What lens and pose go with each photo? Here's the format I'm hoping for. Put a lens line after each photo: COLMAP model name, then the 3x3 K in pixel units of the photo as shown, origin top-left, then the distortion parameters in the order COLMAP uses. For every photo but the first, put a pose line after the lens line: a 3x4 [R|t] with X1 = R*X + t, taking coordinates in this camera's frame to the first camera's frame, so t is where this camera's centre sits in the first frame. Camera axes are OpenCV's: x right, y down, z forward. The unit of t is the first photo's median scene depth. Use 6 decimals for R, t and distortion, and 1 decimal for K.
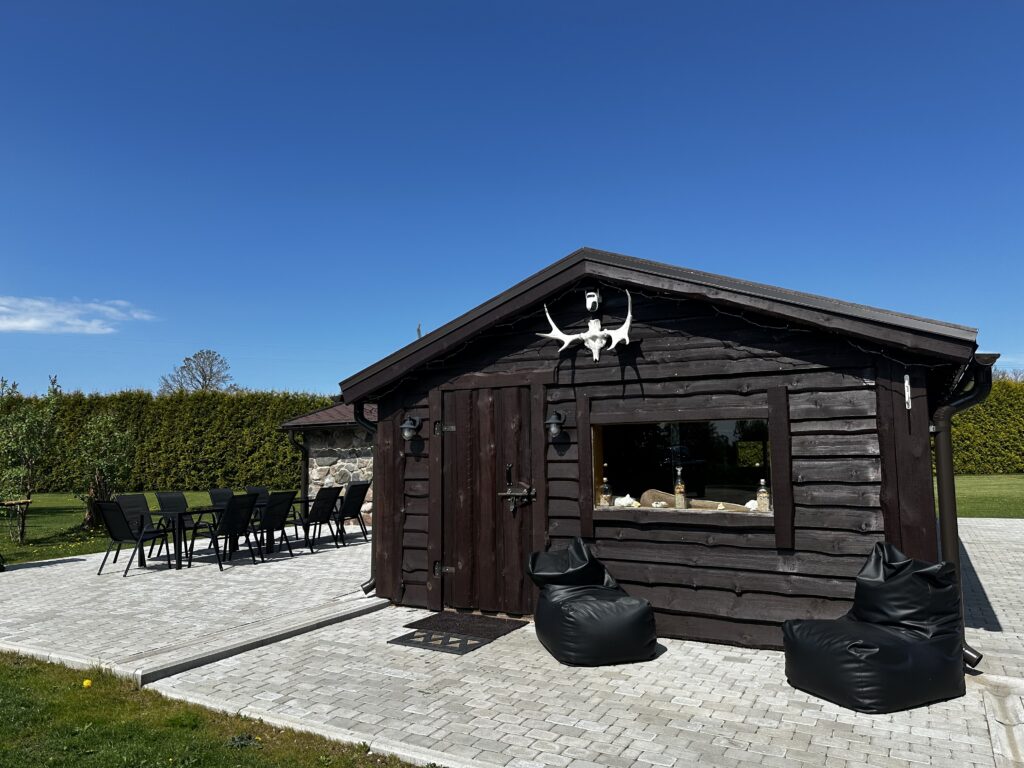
lens RADIAL K [[716.4, 0, 512.0], [0, 716.4, 384.0], [0, 0, 1]] dist [0.113228, -0.165386]
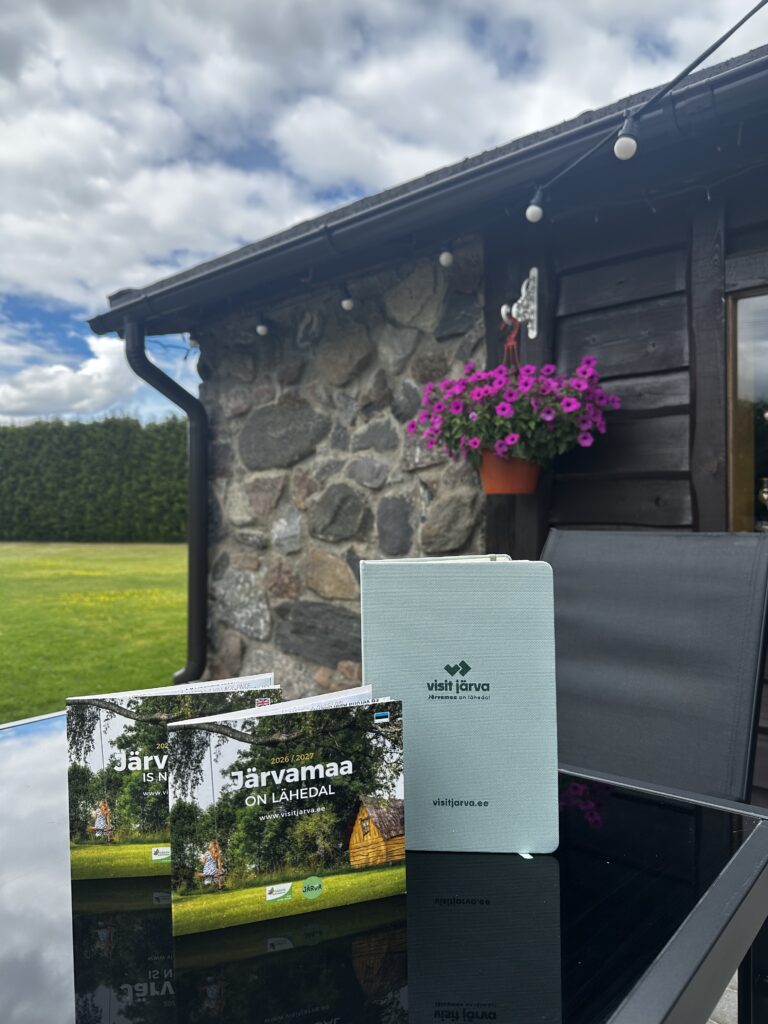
lens RADIAL K [[716.4, 0, 384.0], [0, 716.4, 512.0], [0, 0, 1]] dist [0.113228, -0.165386]
pose [[0.976157, 0.011402, -0.216764, -0.168971], [0.010453, 0.994992, 0.099411, 0.104293], [0.216812, -0.099307, 0.971149, 0.771737]]
